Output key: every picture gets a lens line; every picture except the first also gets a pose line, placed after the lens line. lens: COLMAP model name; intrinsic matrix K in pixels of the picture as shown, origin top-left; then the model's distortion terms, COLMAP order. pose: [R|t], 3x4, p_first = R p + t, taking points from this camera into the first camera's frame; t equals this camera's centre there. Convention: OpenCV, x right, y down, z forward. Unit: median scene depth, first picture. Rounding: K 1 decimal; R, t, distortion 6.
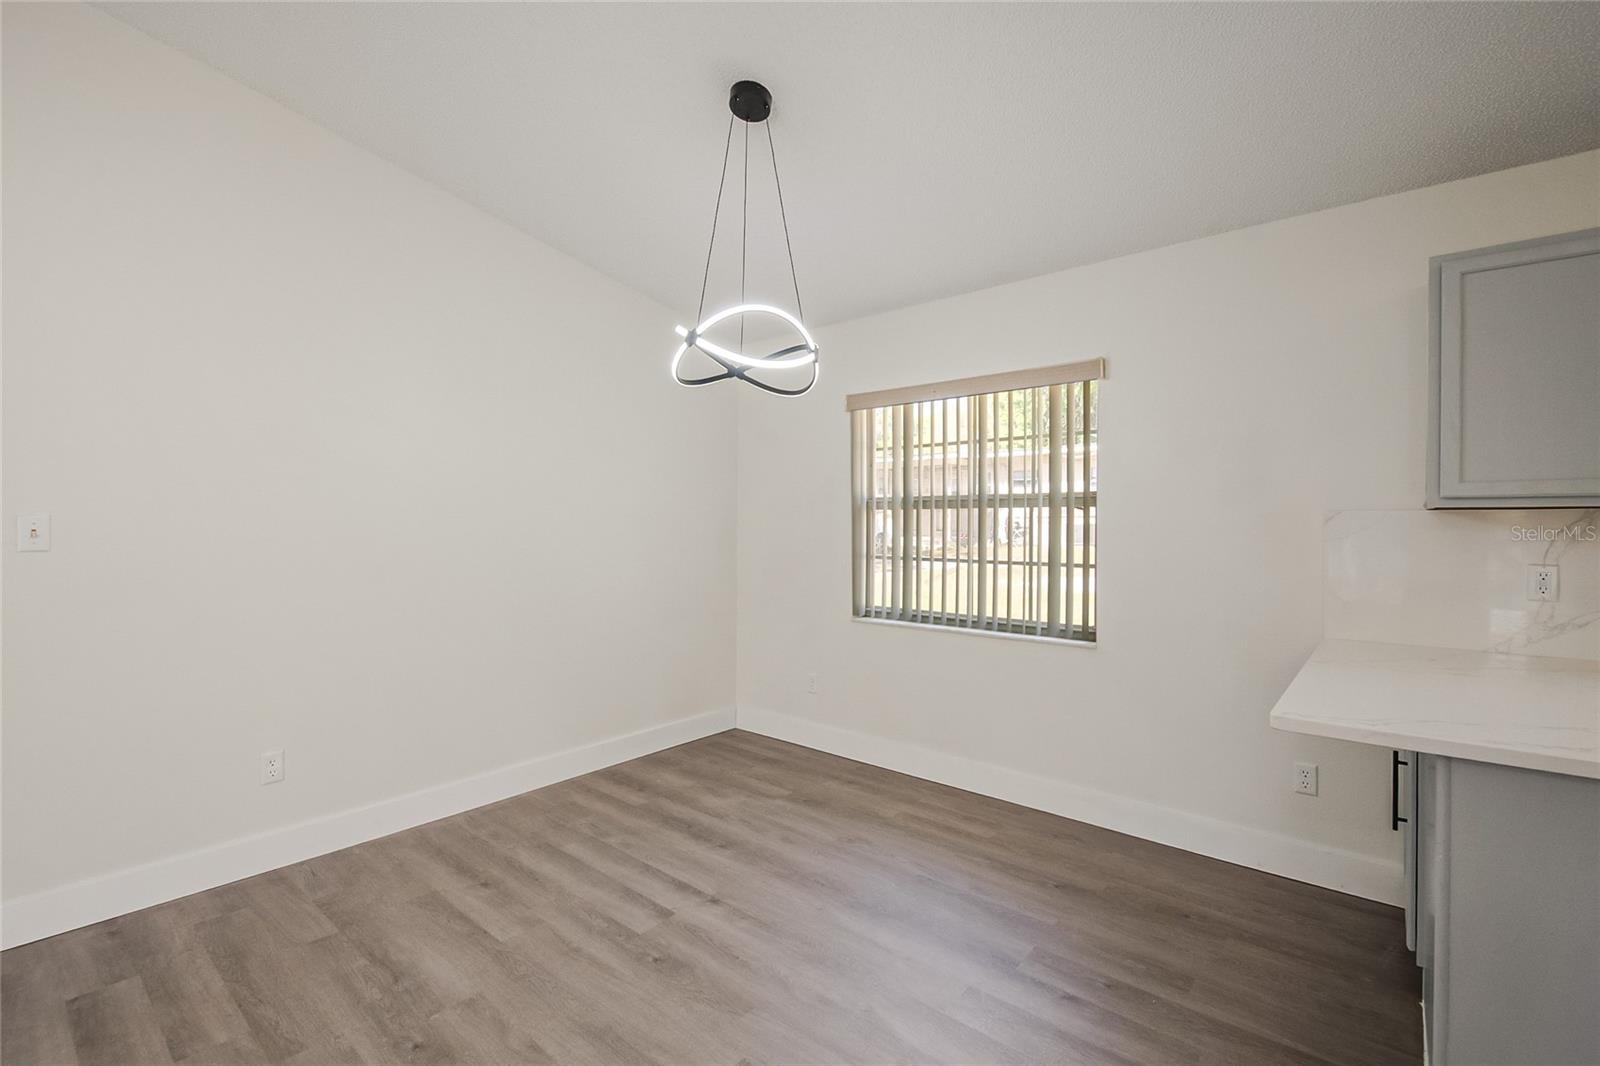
lens RADIAL K [[679.0, 0, 833.3], [0, 679.0, 513.1], [0, 0, 1]] dist [-0.022233, -0.000335]
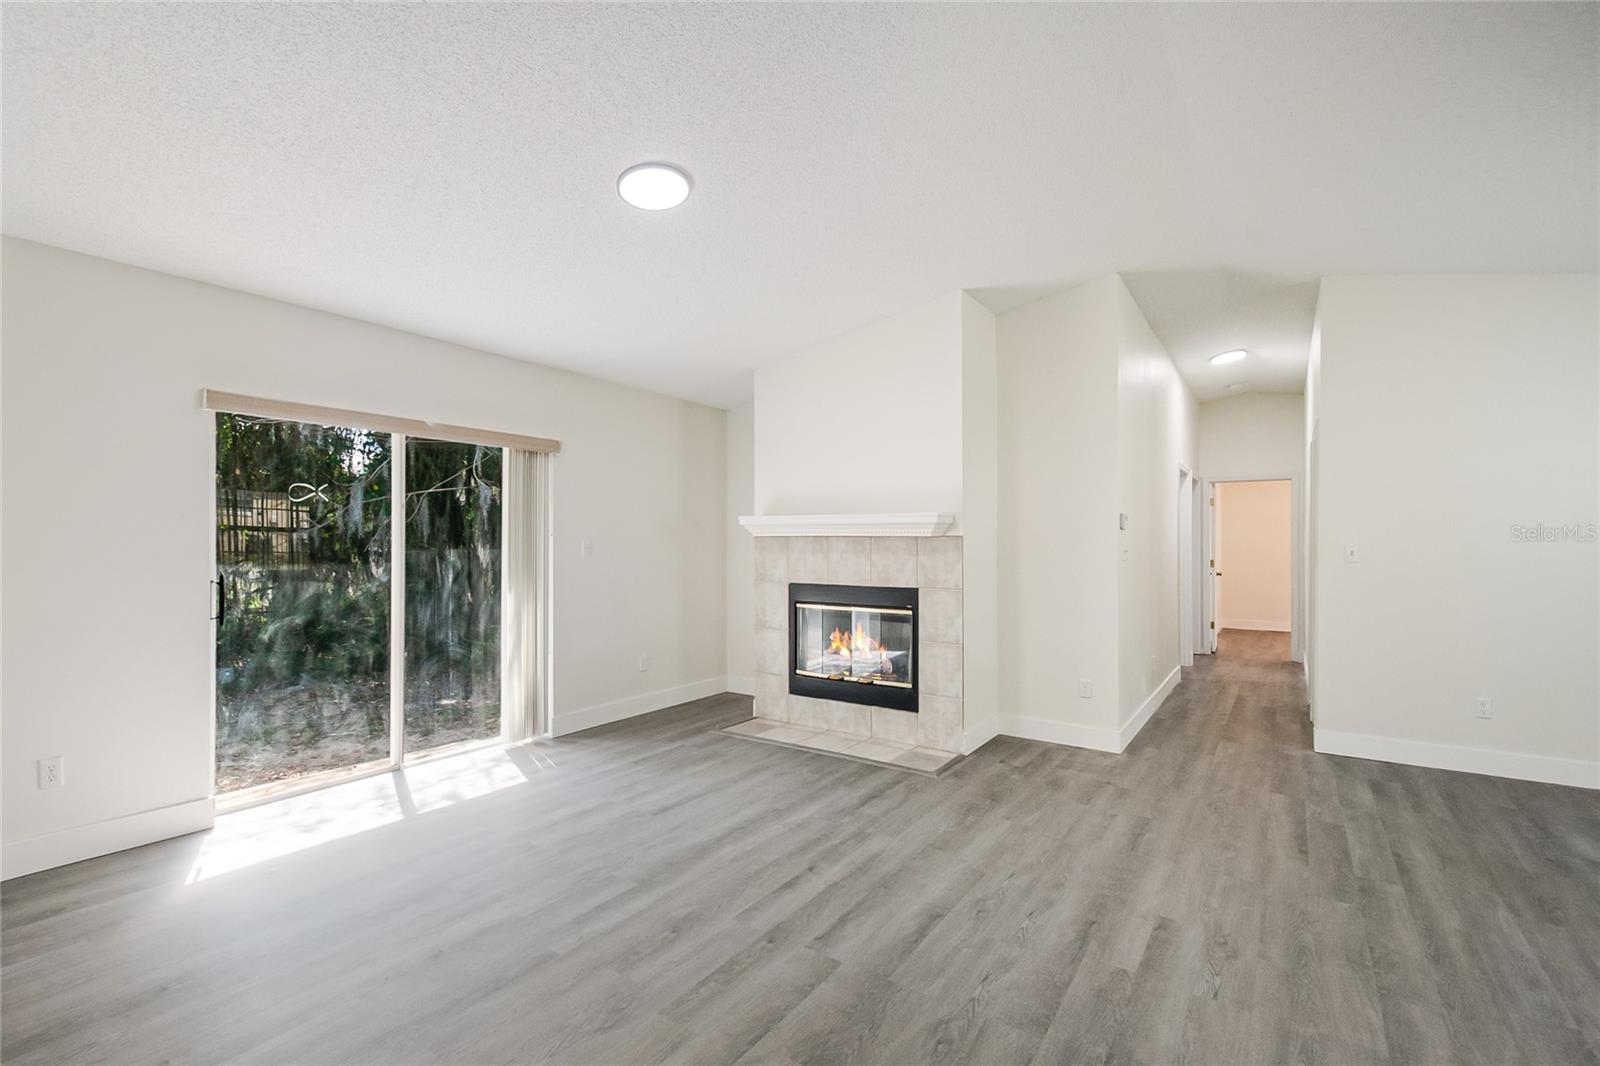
lens RADIAL K [[702.7, 0, 808.8], [0, 702.7, 538.5], [0, 0, 1]] dist [0.015714, -0.012553]
pose [[0.064622, -0.011596, -0.997842, 0.584640], [0.005269, 0.999923, -0.011279, 0.002661], [0.997896, -0.004529, 0.064678, -0.560604]]
